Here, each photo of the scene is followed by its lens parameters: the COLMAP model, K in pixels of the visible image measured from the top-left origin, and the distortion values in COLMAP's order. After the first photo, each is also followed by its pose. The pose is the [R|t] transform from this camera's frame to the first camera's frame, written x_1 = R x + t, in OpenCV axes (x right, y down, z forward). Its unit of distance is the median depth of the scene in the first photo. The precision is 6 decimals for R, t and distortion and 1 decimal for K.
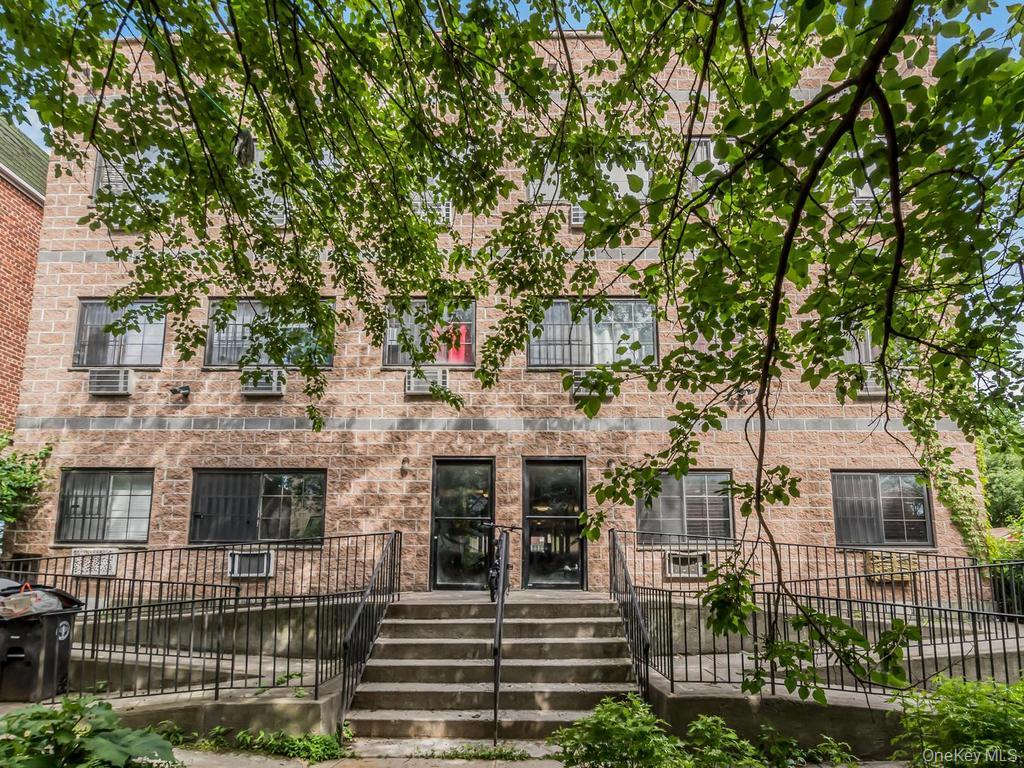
lens RADIAL K [[546.3, 0, 513.7], [0, 546.3, 381.9], [0, 0, 1]] dist [-0.000166, -0.000498]
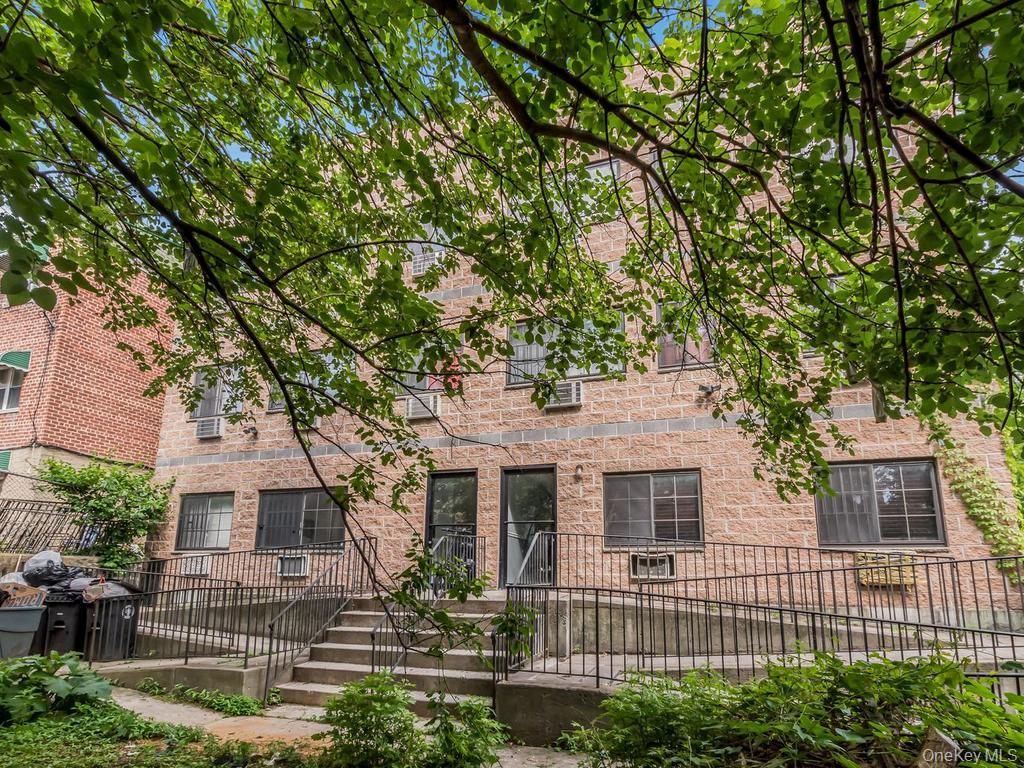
lens RADIAL K [[525.7, 0, 521.7], [0, 525.7, 380.7], [0, 0, 1]] dist [0.000613, -0.002322]
pose [[0.950363, -0.103156, -0.293547, 0.399482], [0.097805, 0.994662, -0.032892, 0.001842], [0.295373, 0.002549, 0.955379, -0.001386]]
